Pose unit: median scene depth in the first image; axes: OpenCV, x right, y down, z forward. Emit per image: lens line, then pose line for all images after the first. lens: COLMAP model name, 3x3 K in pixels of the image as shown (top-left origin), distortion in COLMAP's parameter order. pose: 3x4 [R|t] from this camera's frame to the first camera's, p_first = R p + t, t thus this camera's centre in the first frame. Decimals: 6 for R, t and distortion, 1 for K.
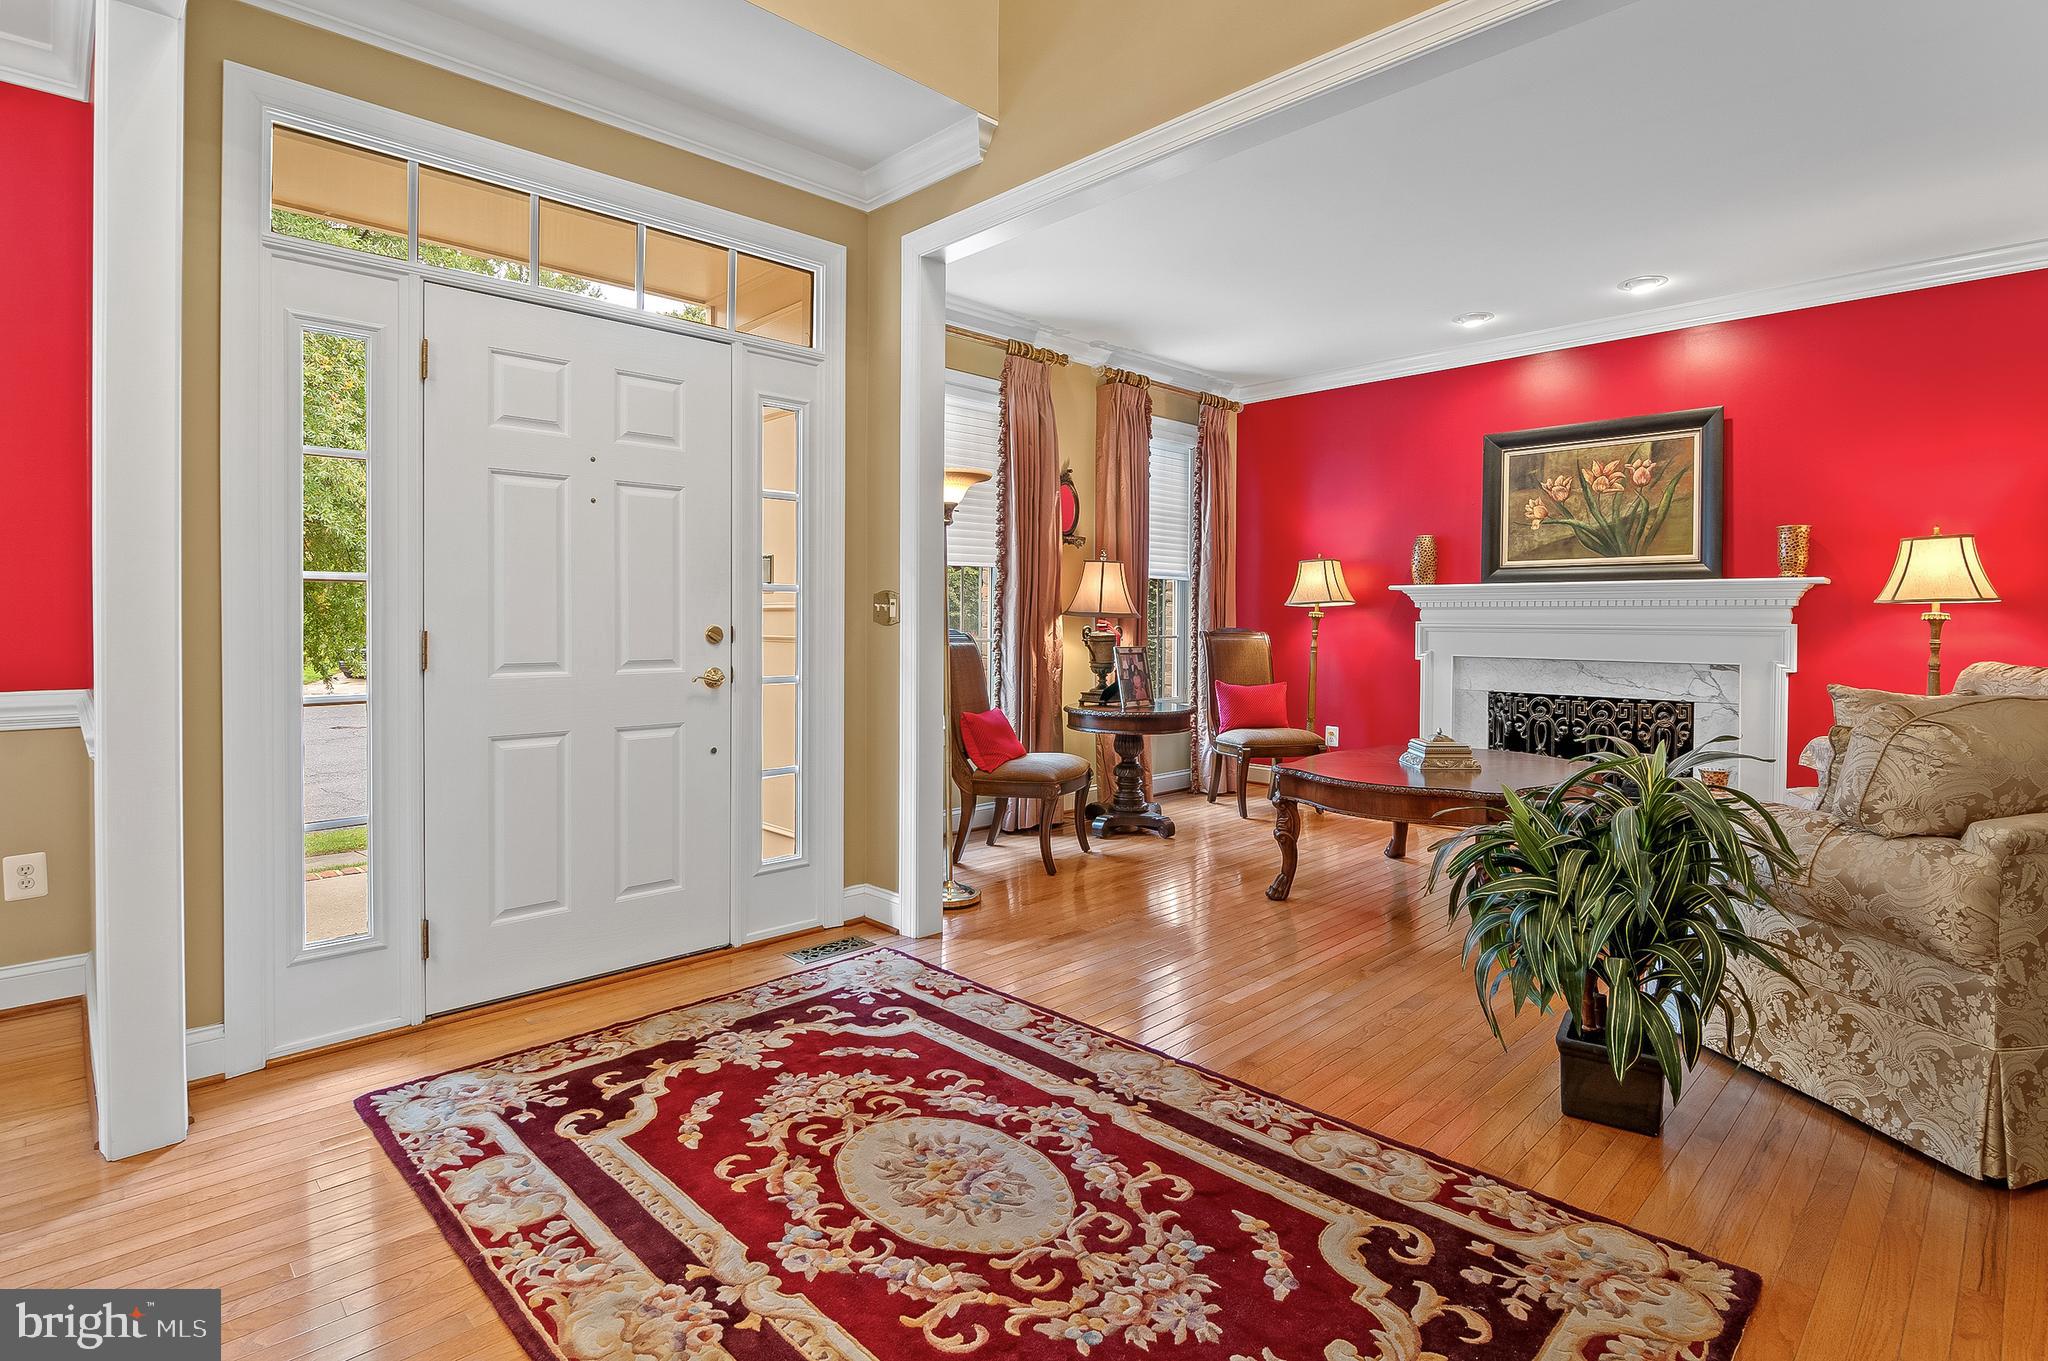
lens RADIAL K [[1015.9, 0, 1027.9], [0, 1015.9, 629.3], [0, 0, 1]] dist [-0.000670, -0.010682]
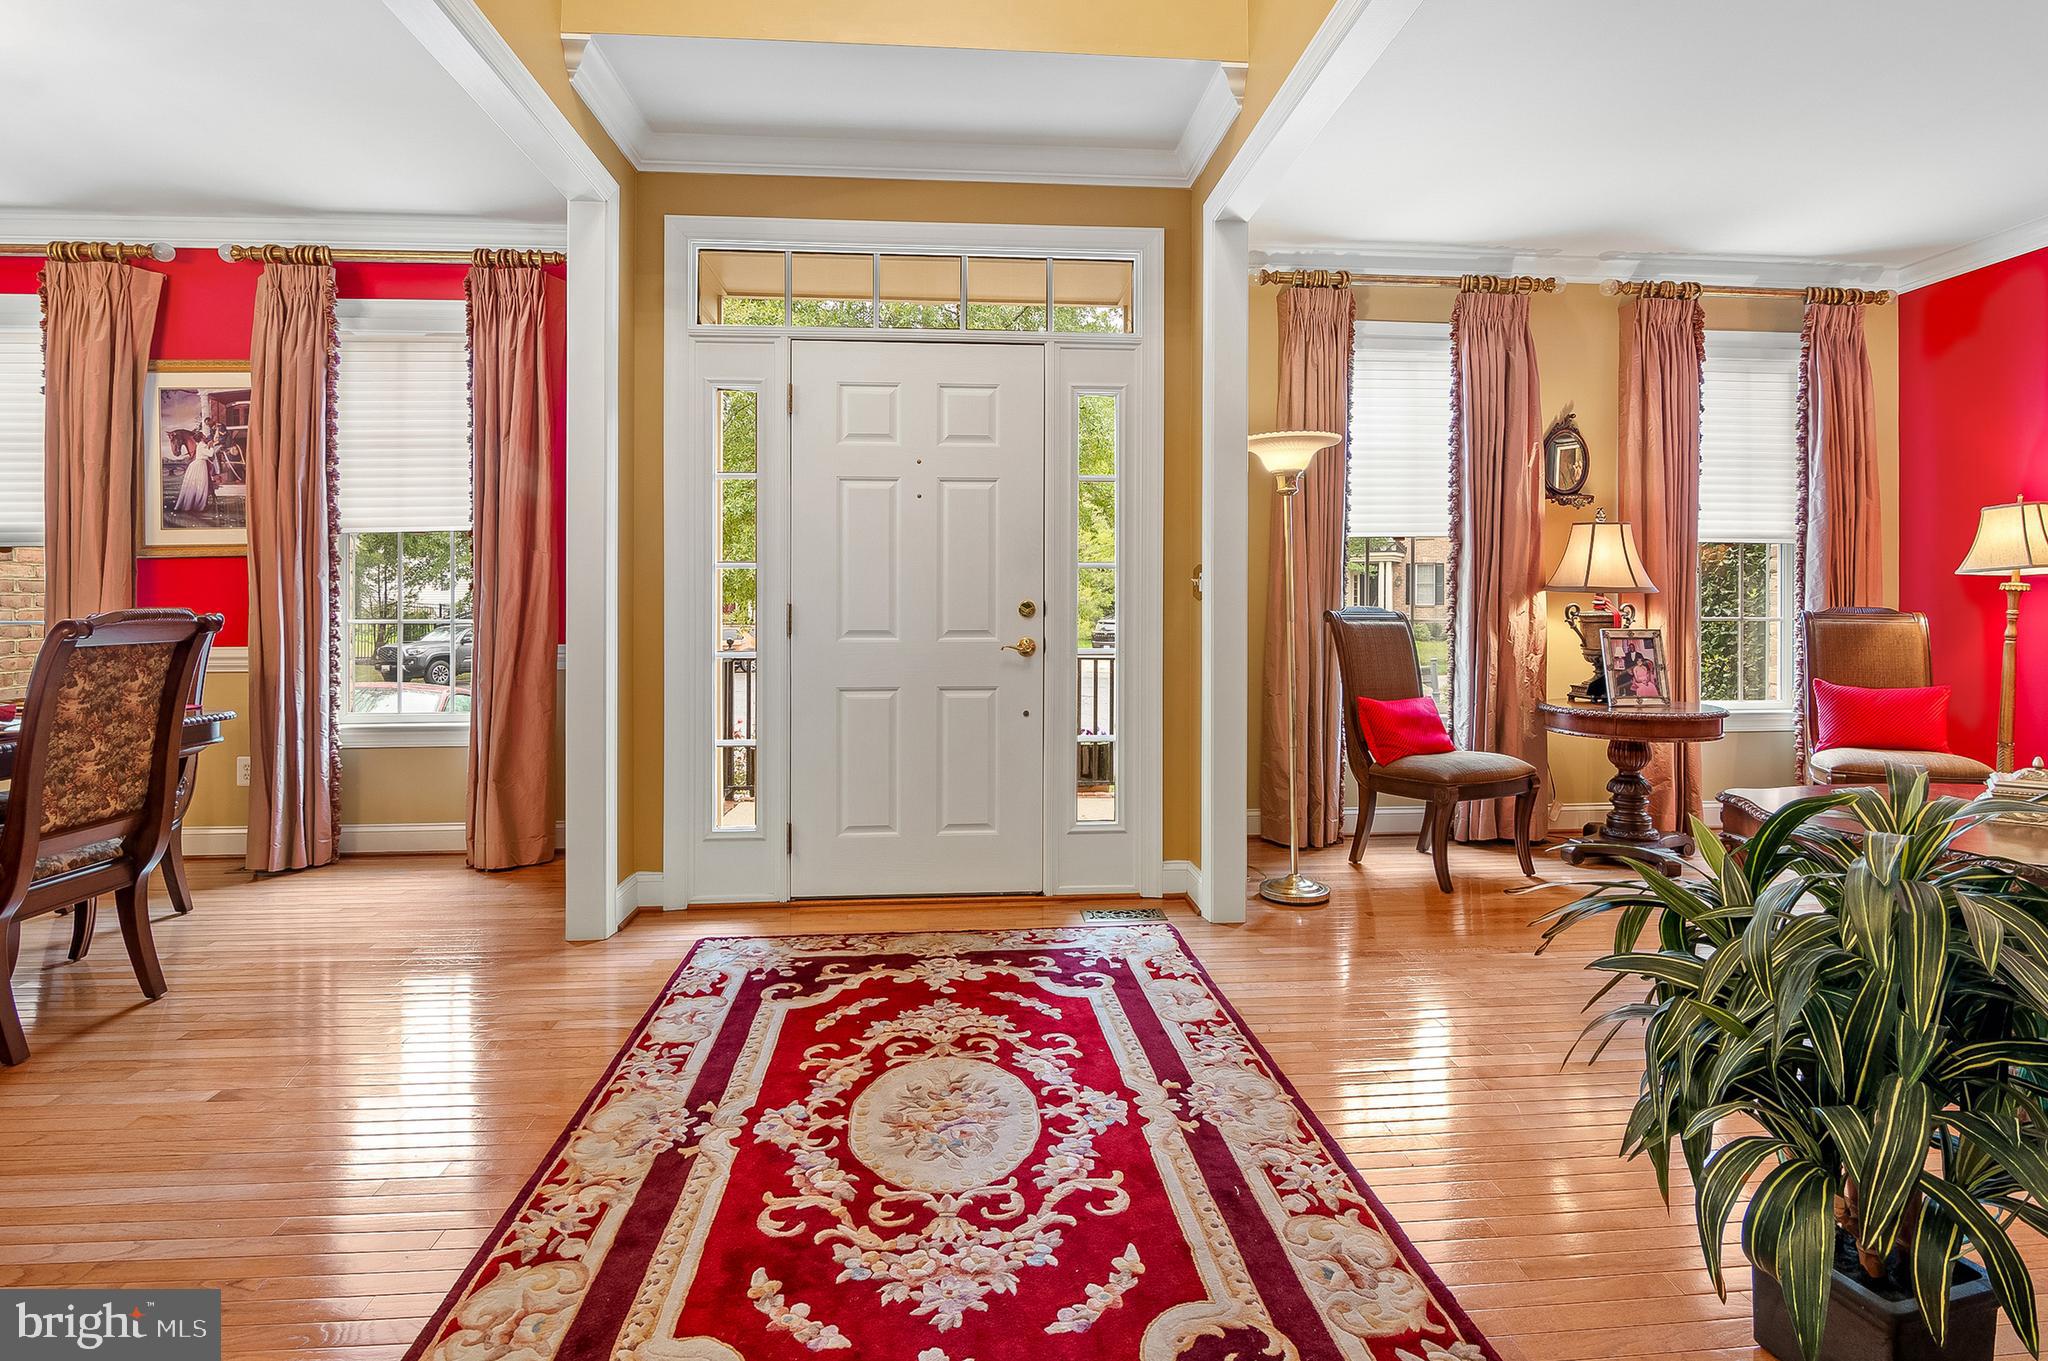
lens RADIAL K [[1023.8, 0, 1019.9], [0, 1023.8, 602.9], [0, 0, 1]] dist [-0.006618, -0.002249]
pose [[0.767558, -0.005288, -0.640958, 0.541066], [-0.003729, 0.999912, -0.012715, 0.017788], [0.640969, 0.012149, 0.767471, 0.187925]]
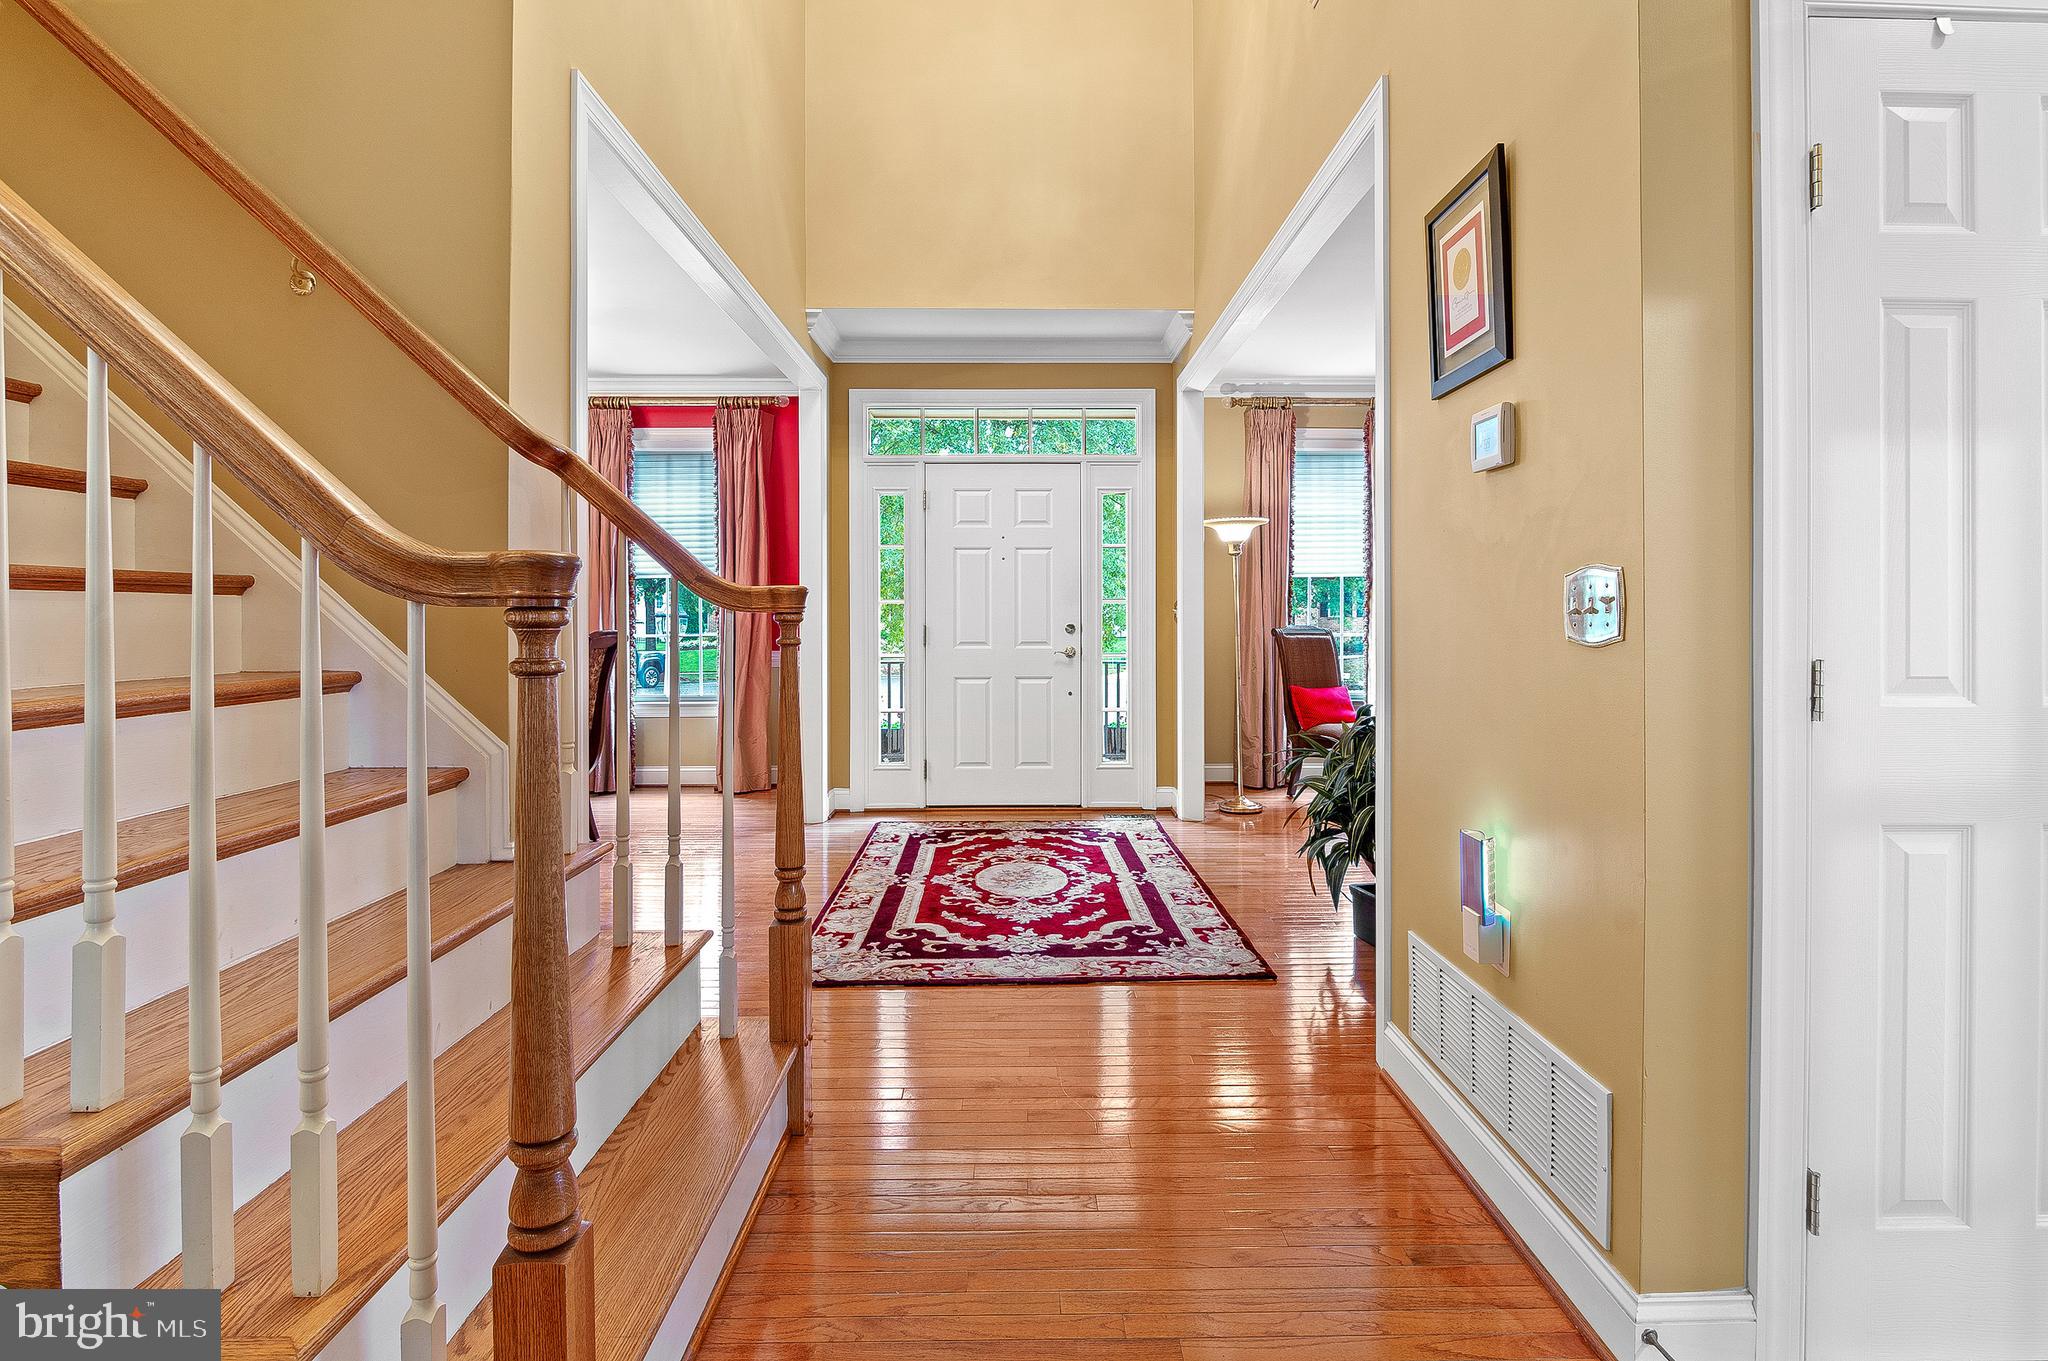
lens RADIAL K [[1007.6, 0, 1026.1], [0, 1007.6, 627.5], [0, 0, 1]] dist [-0.001966, -0.006895]
pose [[0.726371, 0.003205, -0.687295, 1.140659], [-0.003529, 0.999993, 0.000934, 0.003419], [0.687294, 0.001747, 0.726378, -0.447623]]
